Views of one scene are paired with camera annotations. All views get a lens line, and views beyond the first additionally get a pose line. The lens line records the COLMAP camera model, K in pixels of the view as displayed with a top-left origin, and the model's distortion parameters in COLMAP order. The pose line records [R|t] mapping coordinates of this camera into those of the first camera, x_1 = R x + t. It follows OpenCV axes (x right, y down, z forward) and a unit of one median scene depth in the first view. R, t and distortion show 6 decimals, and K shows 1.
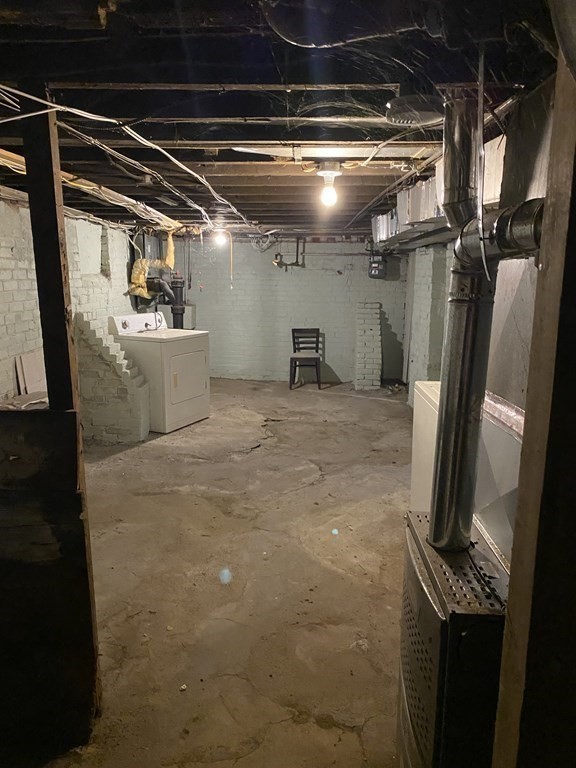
lens RADIAL K [[566.1, 0, 289.2], [0, 566.1, 398.5], [0, 0, 1]] dist [-0.009766, -0.002328]
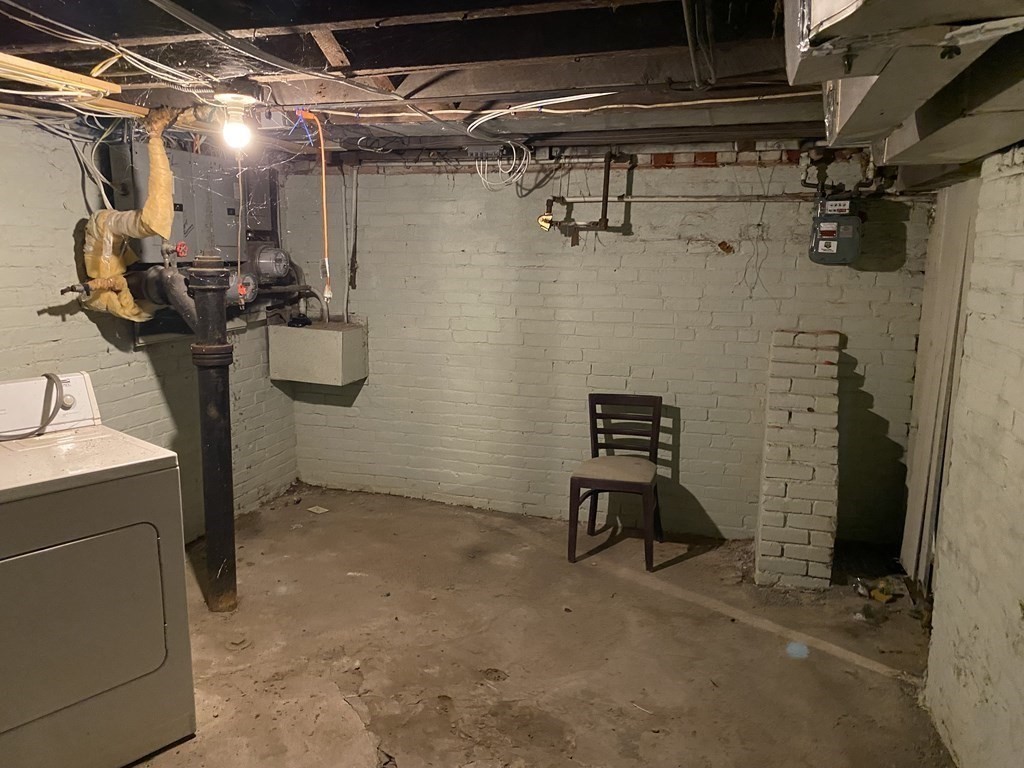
lens RADIAL K [[754.8, 0, 512.0], [0, 754.8, 384.0], [0, 0, 1]] dist [-0.009766, -0.002328]
pose [[0.964729, 0.044474, -0.259459, 0.087755], [-0.054728, 0.997975, -0.032429, -0.112803], [0.257492, 0.045485, 0.965209, 0.504667]]
